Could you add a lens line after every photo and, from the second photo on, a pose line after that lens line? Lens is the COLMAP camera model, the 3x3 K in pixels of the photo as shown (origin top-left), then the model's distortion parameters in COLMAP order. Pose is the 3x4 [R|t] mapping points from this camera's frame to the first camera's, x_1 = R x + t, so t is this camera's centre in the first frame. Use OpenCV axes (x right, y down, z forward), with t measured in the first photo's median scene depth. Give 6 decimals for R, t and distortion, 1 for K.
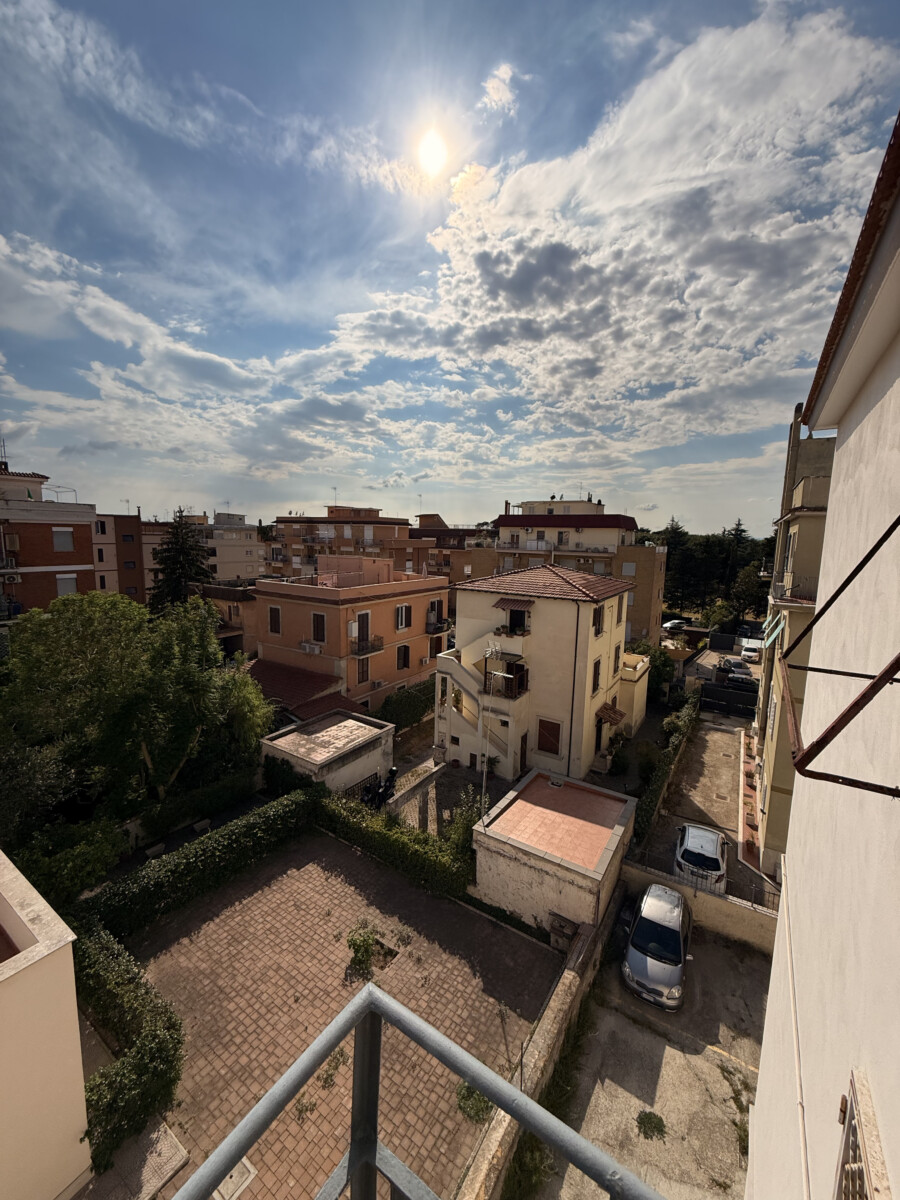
lens RADIAL K [[475.4, 0, 449.8], [0, 475.4, 595.8], [0, 0, 1]] dist [-0.000598, 0.000417]
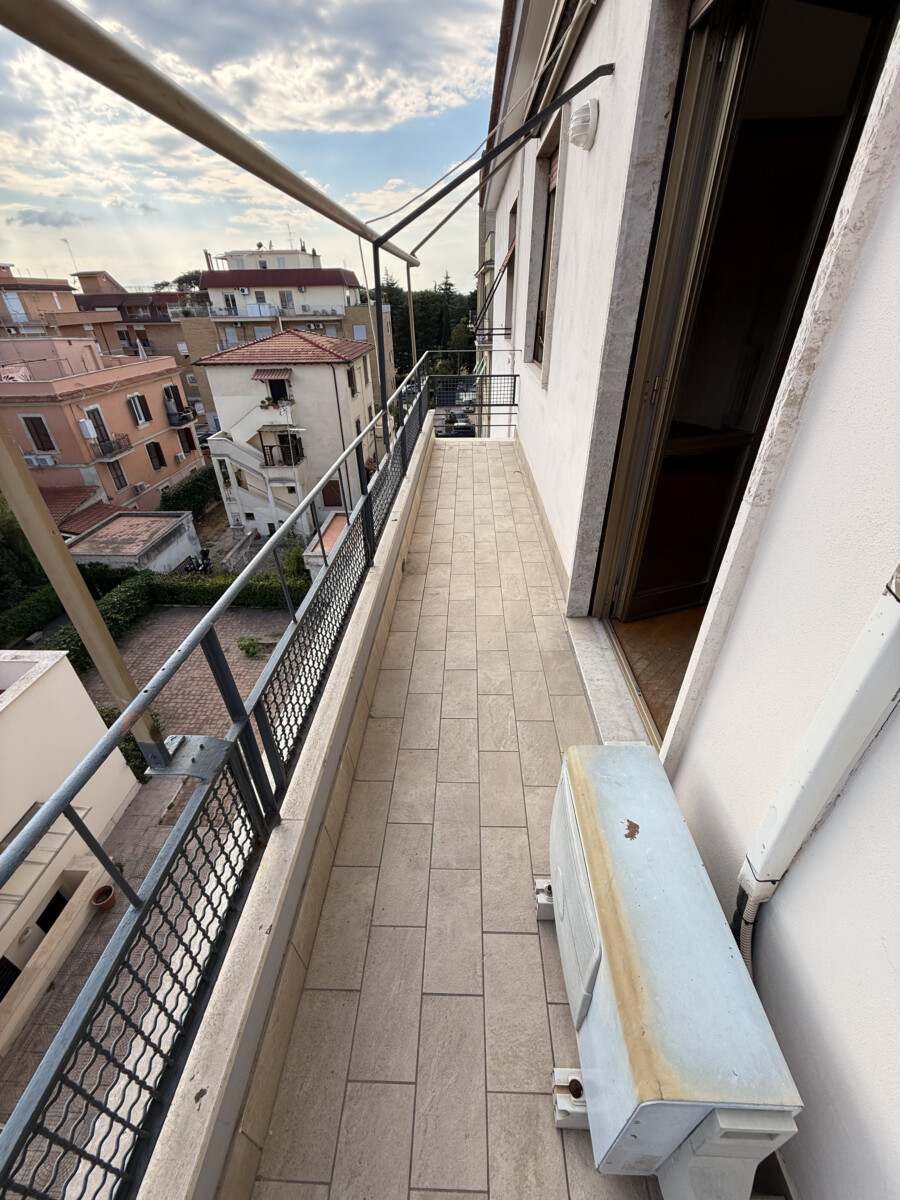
lens RADIAL K [[475.4, 0, 449.4], [0, 475.4, 597.6], [0, 0, 1]] dist [-0.000598, 0.000417]
pose [[0.853802, -0.307072, 0.420390, -0.097022], [0.100574, 0.889596, 0.445538, 0.022856], [-0.510790, -0.338121, 0.790422, -0.145572]]
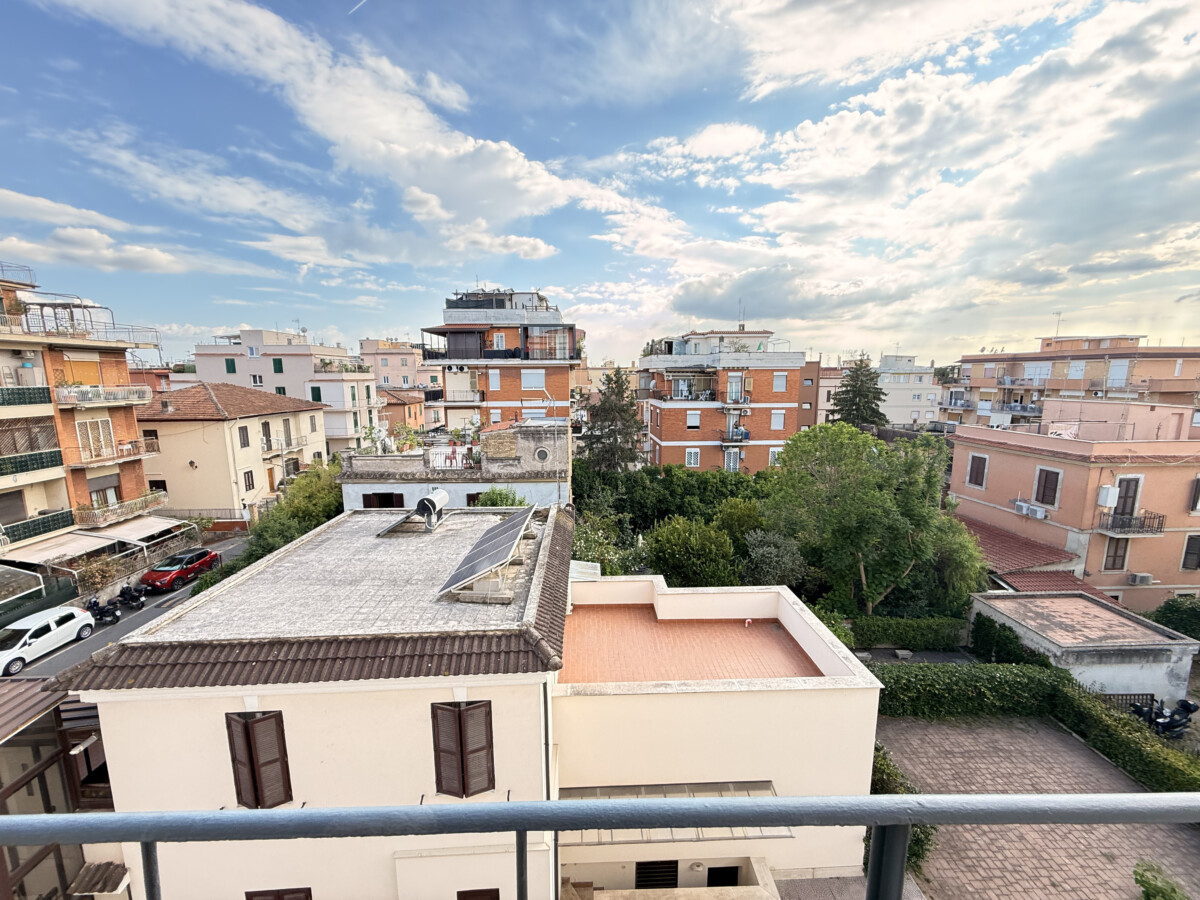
lens RADIAL K [[475.4, 0, 597.9], [0, 475.4, 449.2], [0, 0, 1]] dist [-0.000598, 0.000417]
pose [[0.576694, 0.101867, -0.810585, -0.067310], [-0.087877, 0.994174, 0.062419, 0.020124], [0.812220, 0.035235, 0.582286, -0.095944]]
